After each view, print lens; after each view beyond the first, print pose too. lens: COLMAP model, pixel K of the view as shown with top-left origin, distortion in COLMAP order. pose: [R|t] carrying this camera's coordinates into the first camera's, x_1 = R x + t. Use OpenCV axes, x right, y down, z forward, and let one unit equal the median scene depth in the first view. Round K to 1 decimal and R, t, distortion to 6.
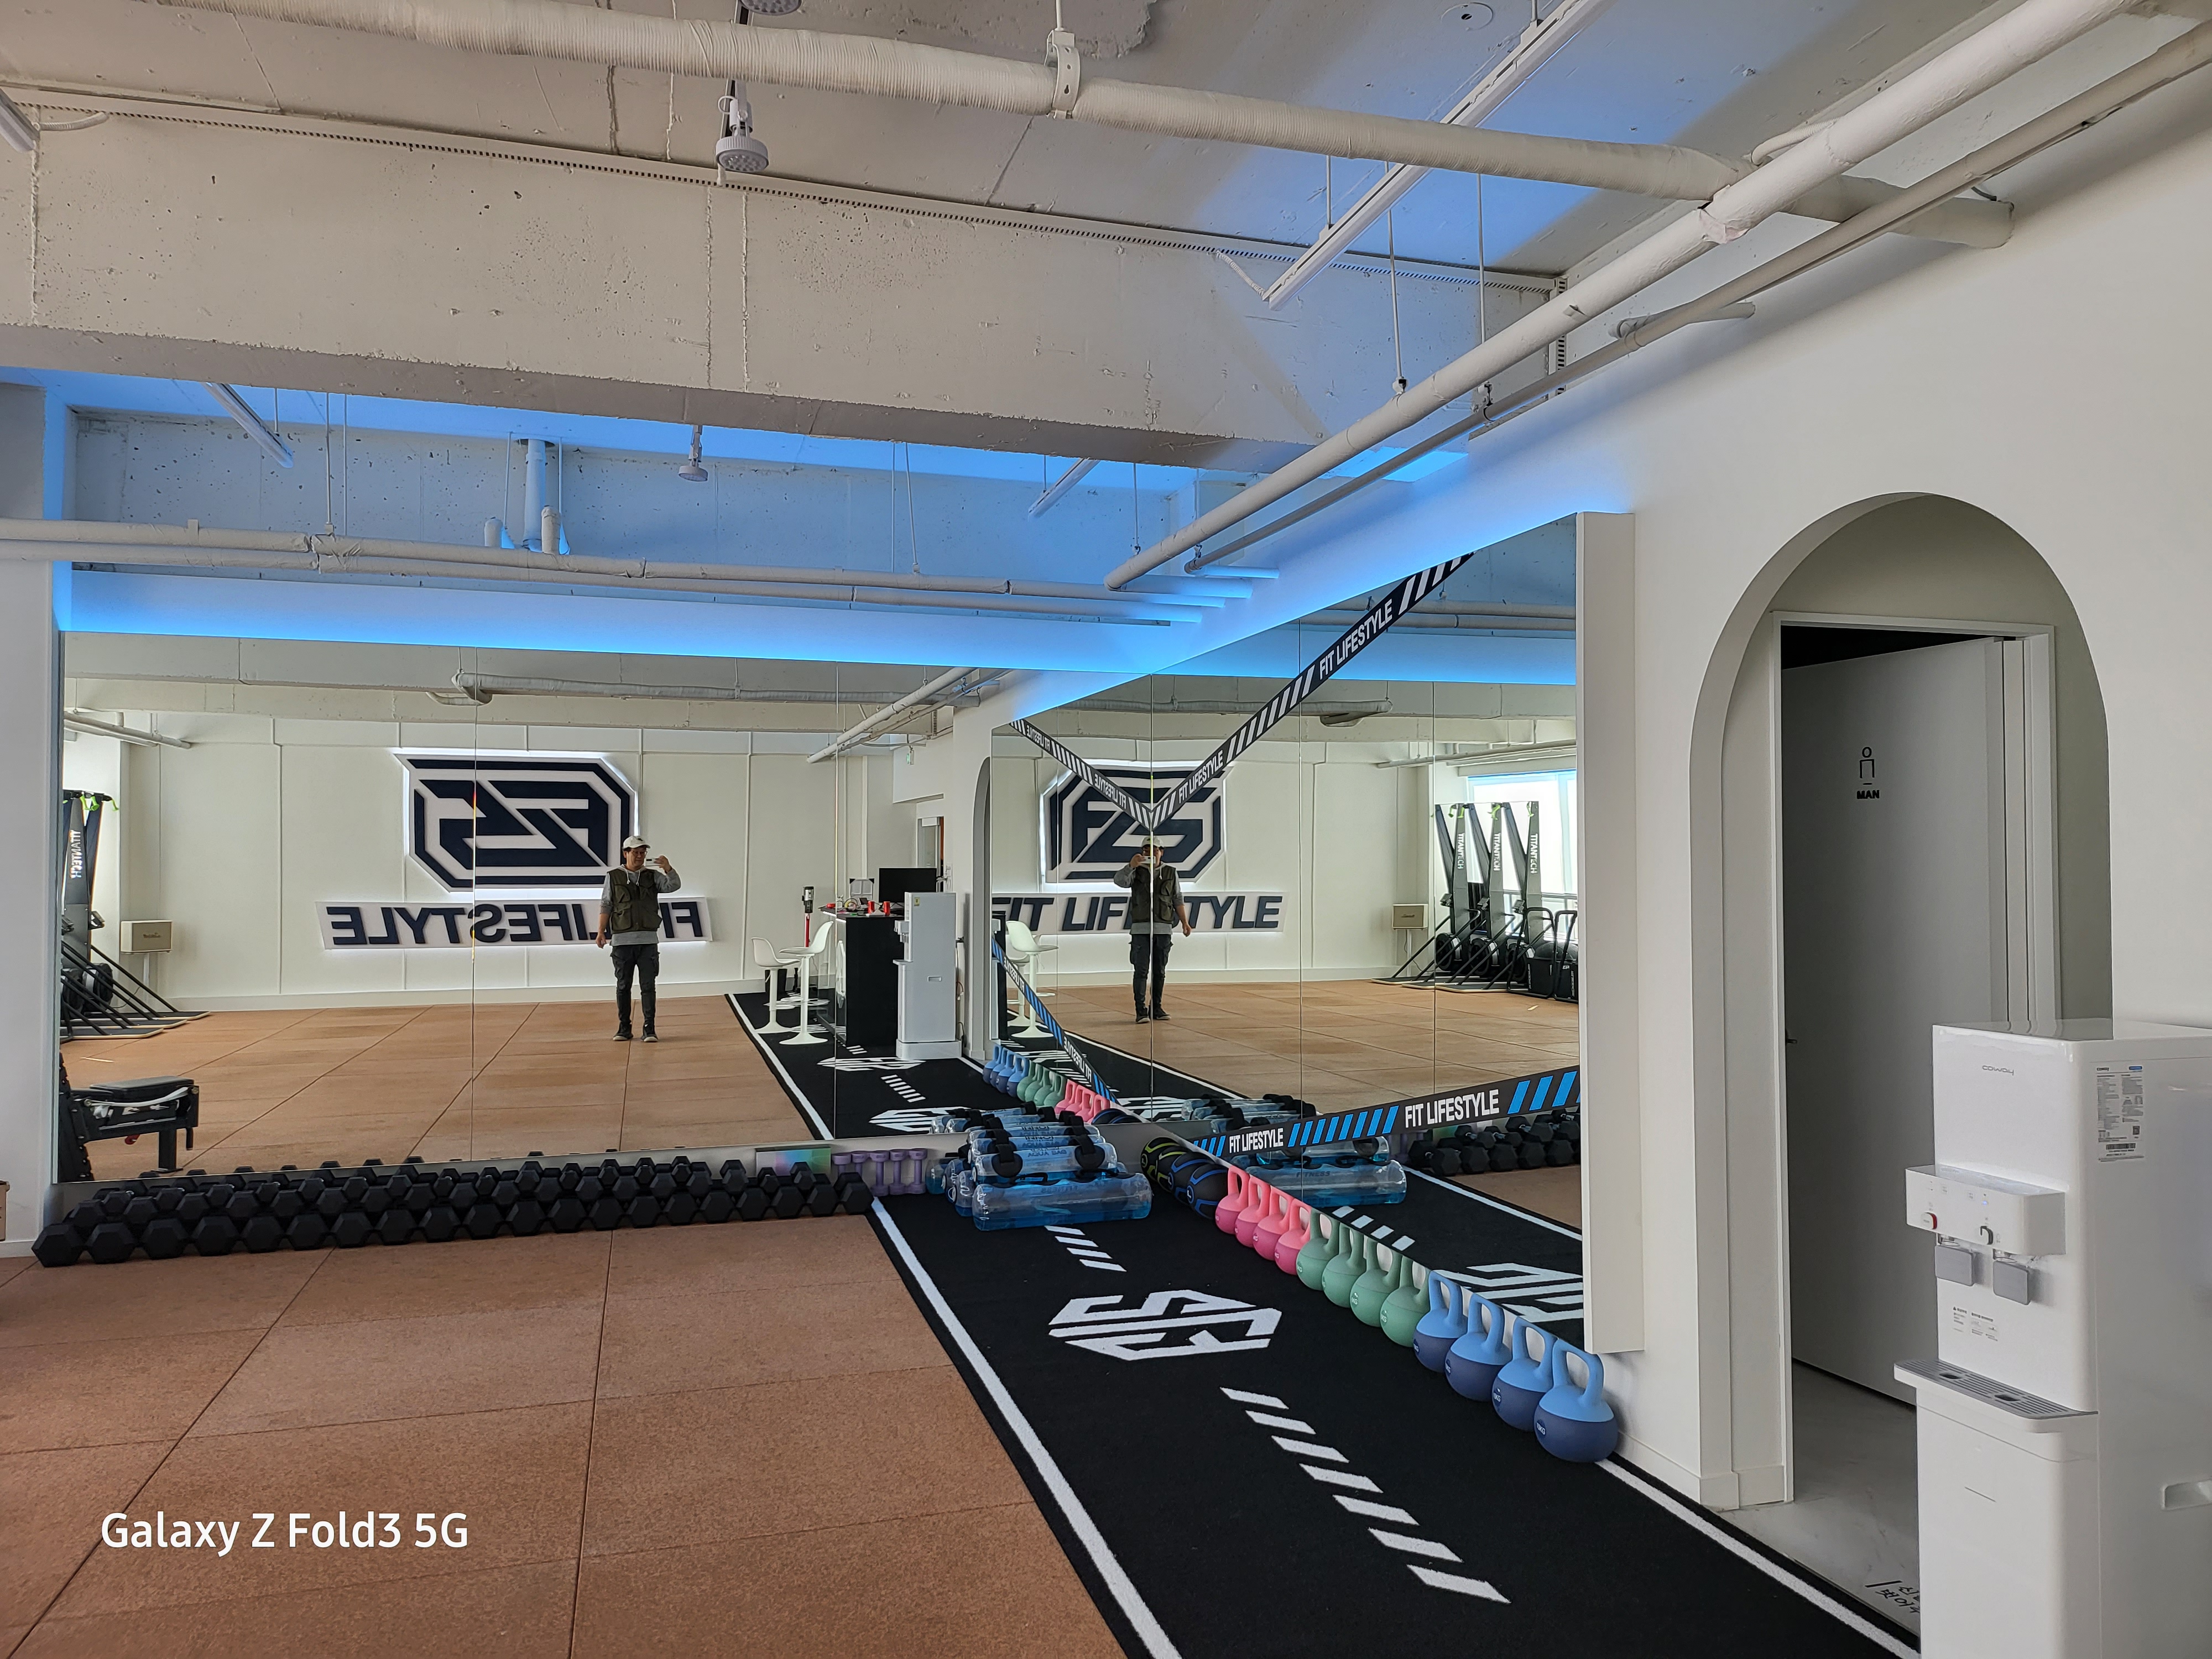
lens RADIAL K [[1540.1, 0, 1111.9], [0, 1540.1, 828.3], [0, 0, 1]] dist [0.061844, -0.038746]
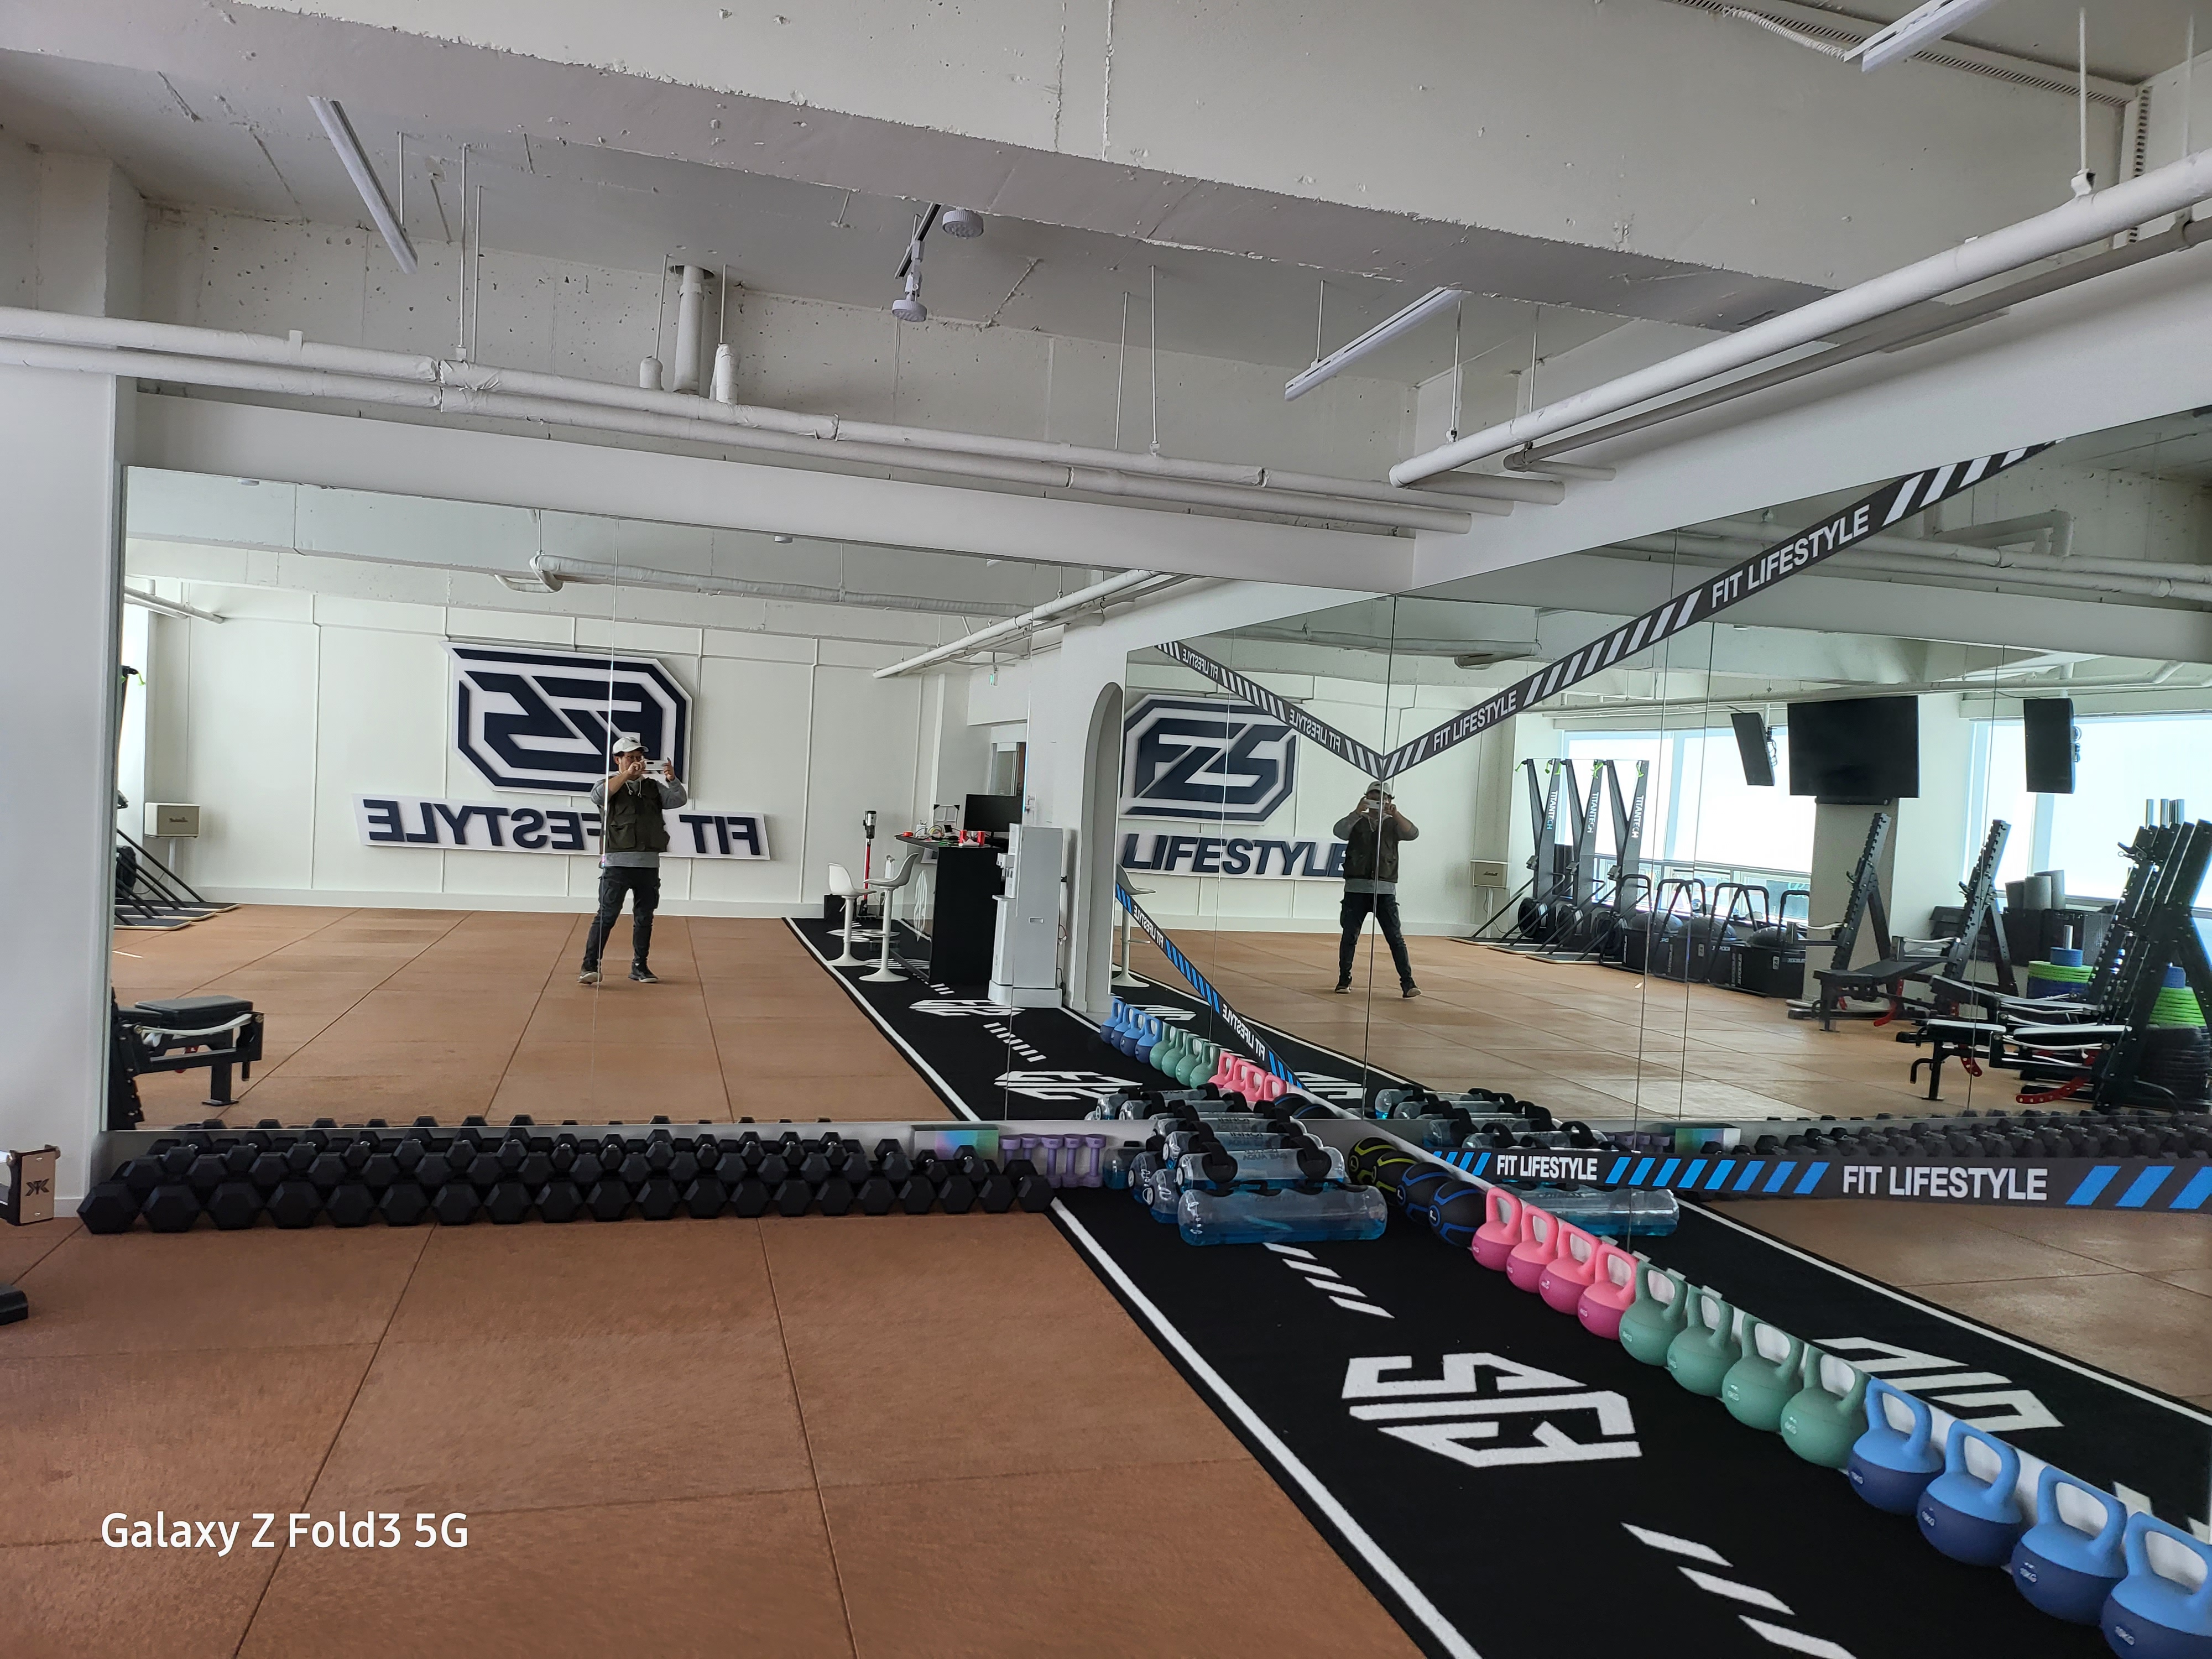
lens RADIAL K [[1540.1, 0, 1113.1], [0, 1540.1, 838.3], [0, 0, 1]] dist [0.061844, -0.038746]
pose [[0.998355, 0.057335, -0.000696, -0.130938], [-0.057224, 0.997052, 0.051118, -0.001858], [0.003625, -0.050994, 0.998692, 0.159275]]
